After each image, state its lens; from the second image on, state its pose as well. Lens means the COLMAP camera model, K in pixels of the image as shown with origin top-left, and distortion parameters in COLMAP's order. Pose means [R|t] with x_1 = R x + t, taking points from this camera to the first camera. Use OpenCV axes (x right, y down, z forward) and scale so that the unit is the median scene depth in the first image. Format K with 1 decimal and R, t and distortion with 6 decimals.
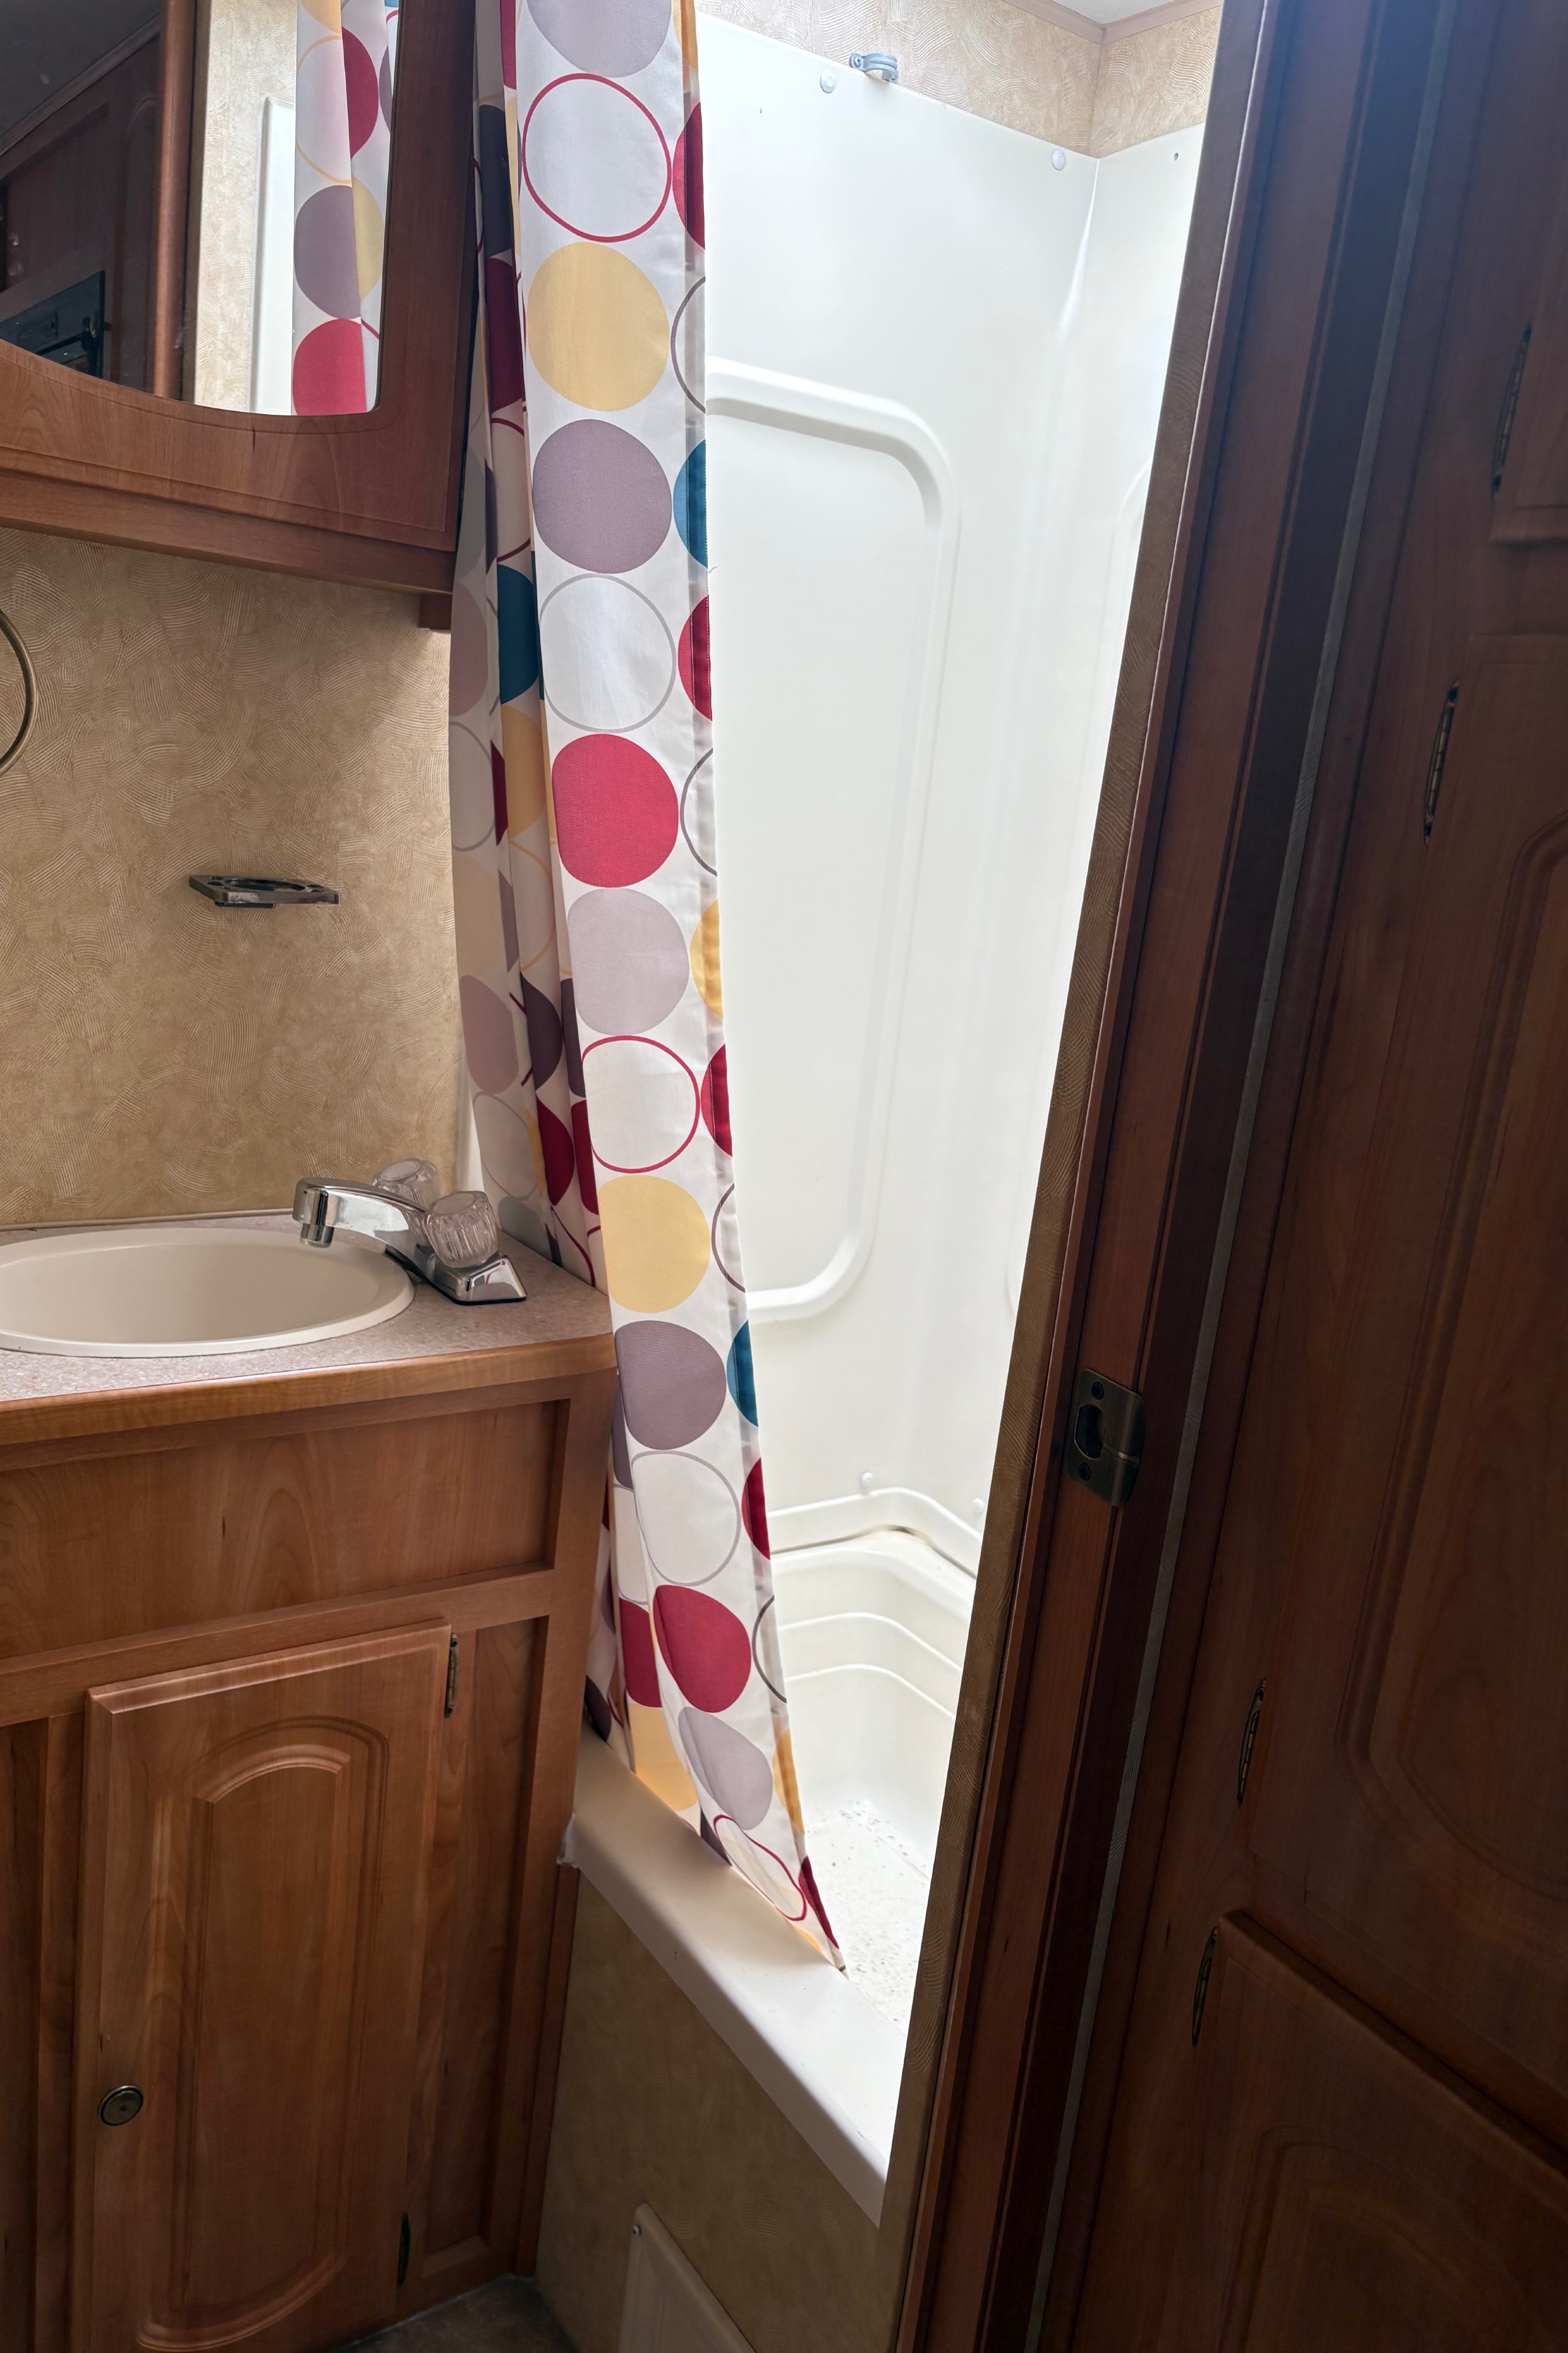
lens RADIAL K [[1815.2, 0, 784.0], [0, 1815.2, 1176.5], [0, 0, 1]] dist [0.026091, -0.000426]
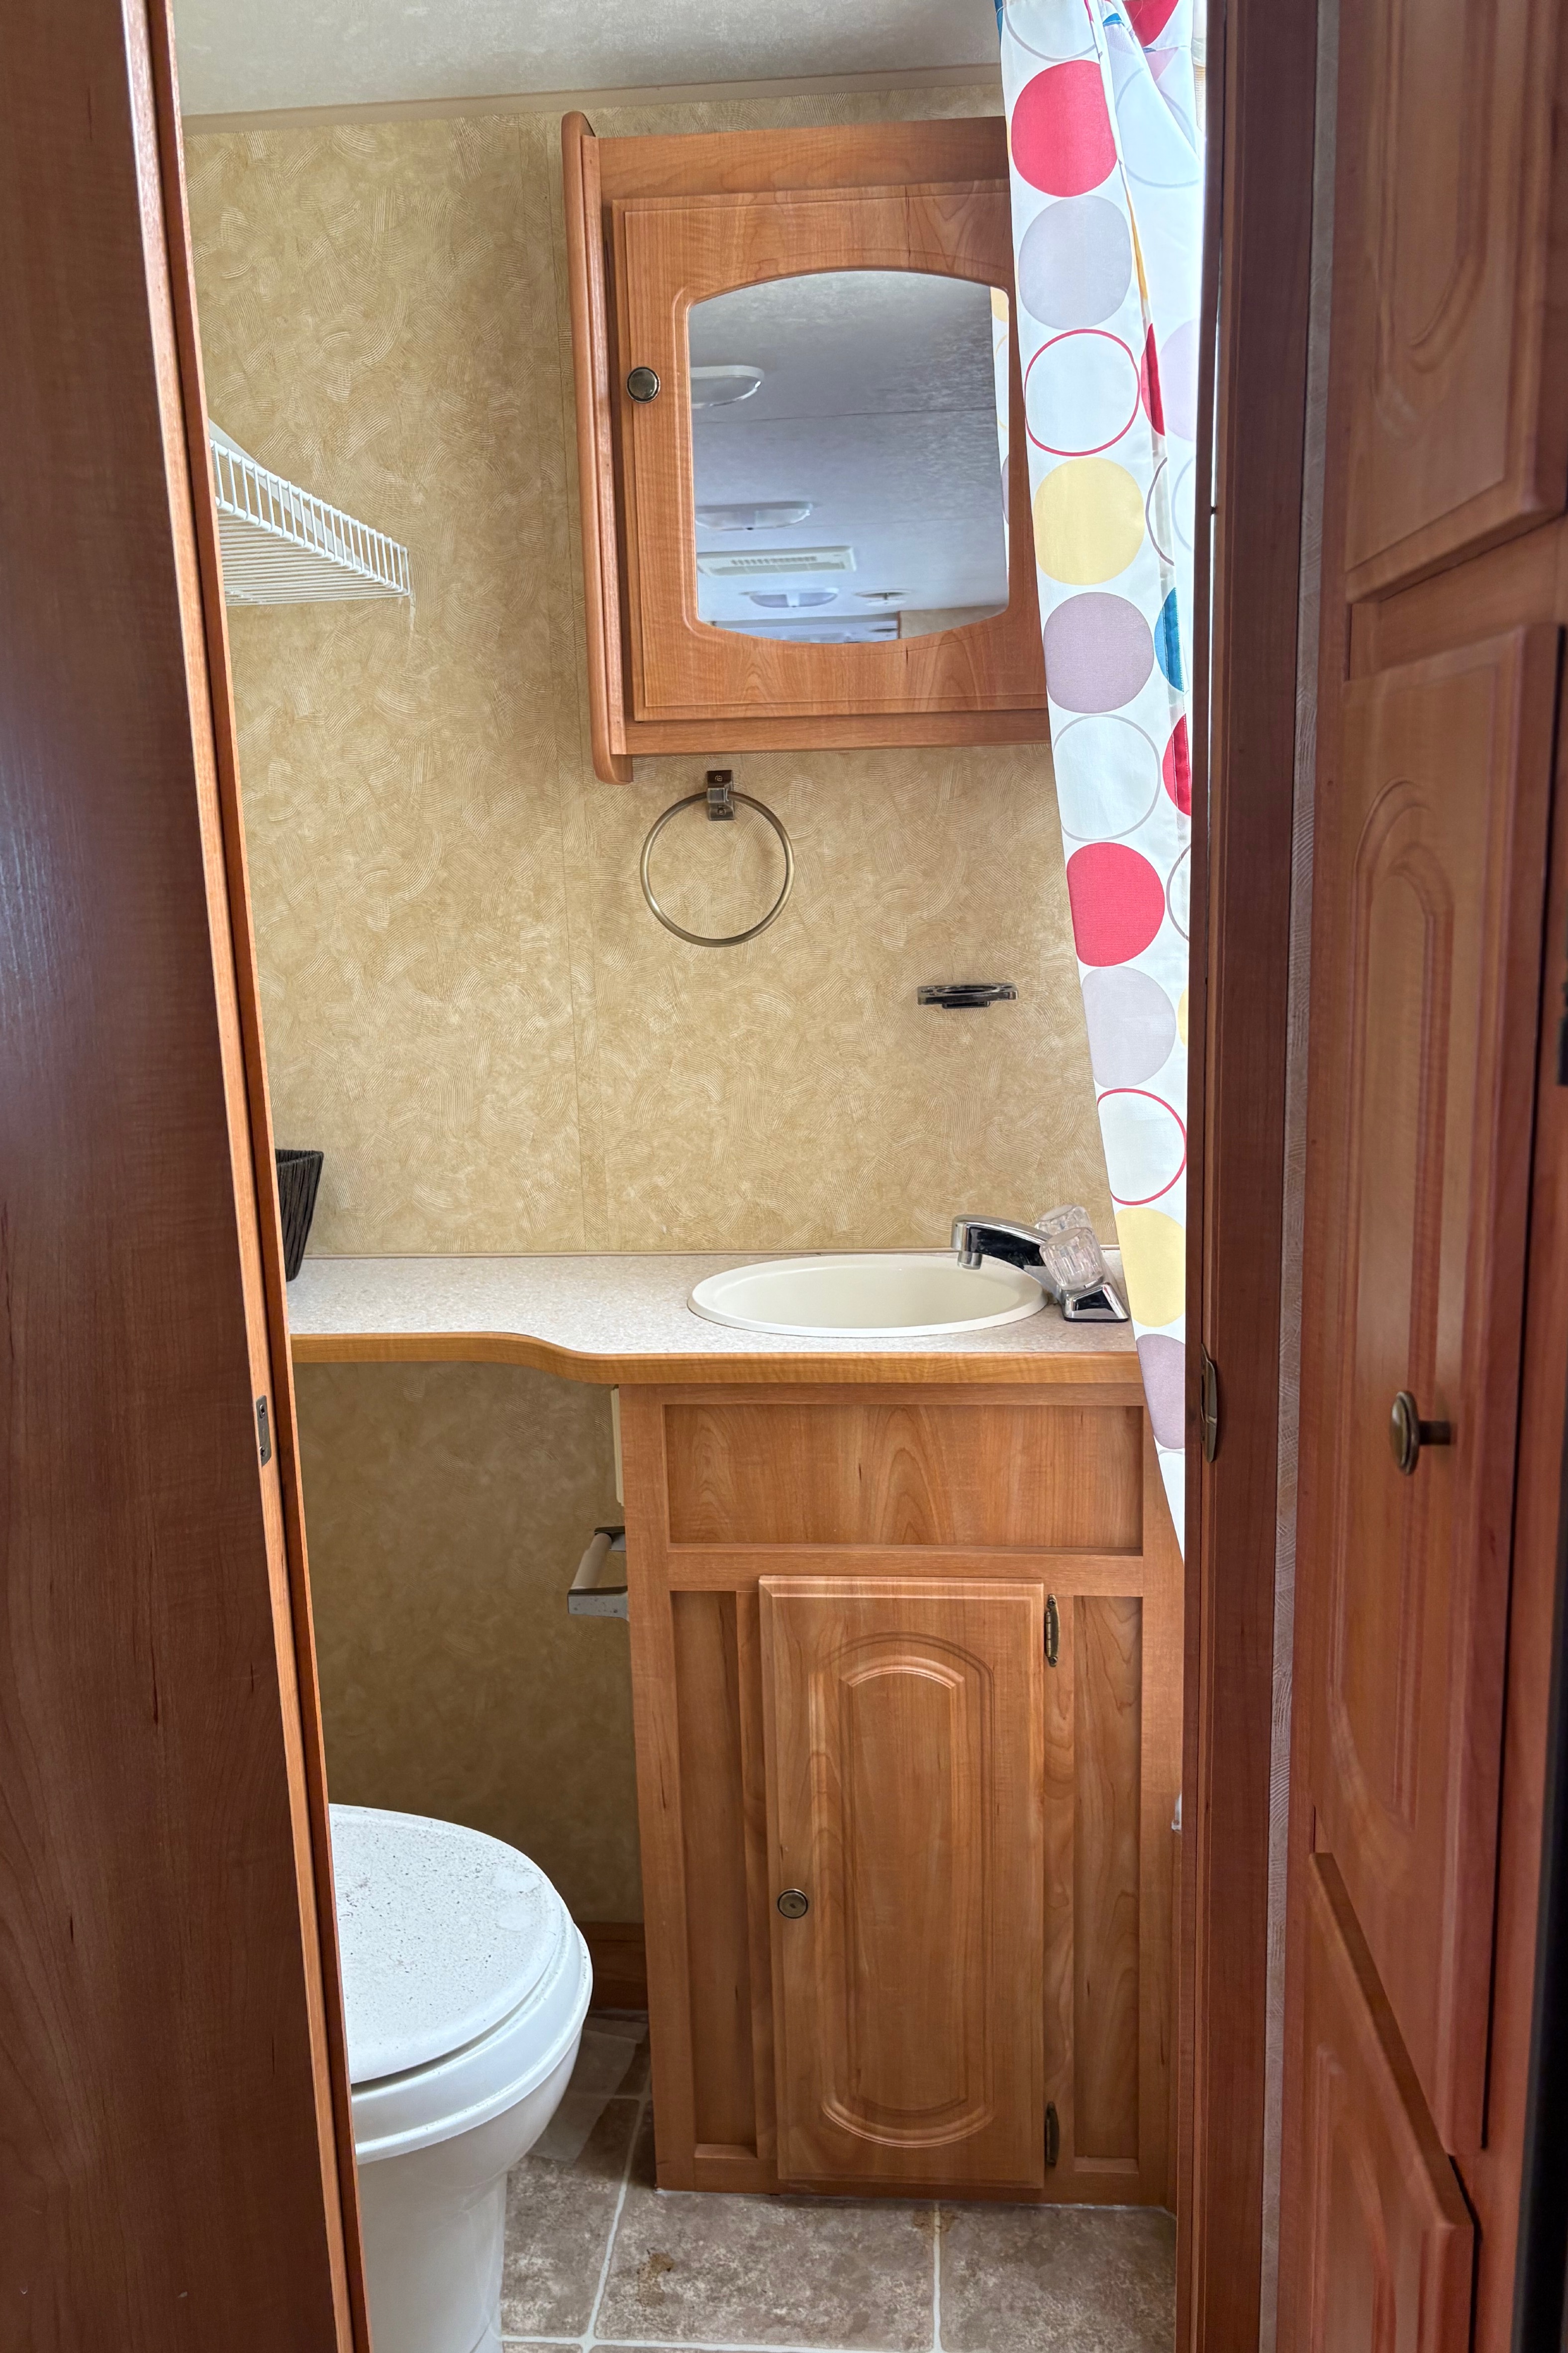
lens RADIAL K [[1782.8, 0, 783.6], [0, 1782.8, 1169.2], [0, 0, 1]] dist [0.077305, -0.102765]
pose [[0.760976, -0.011745, -0.648674, 0.462815], [-0.034432, 0.997696, -0.058458, 0.047707], [0.647866, 0.066820, 0.758818, -0.030511]]
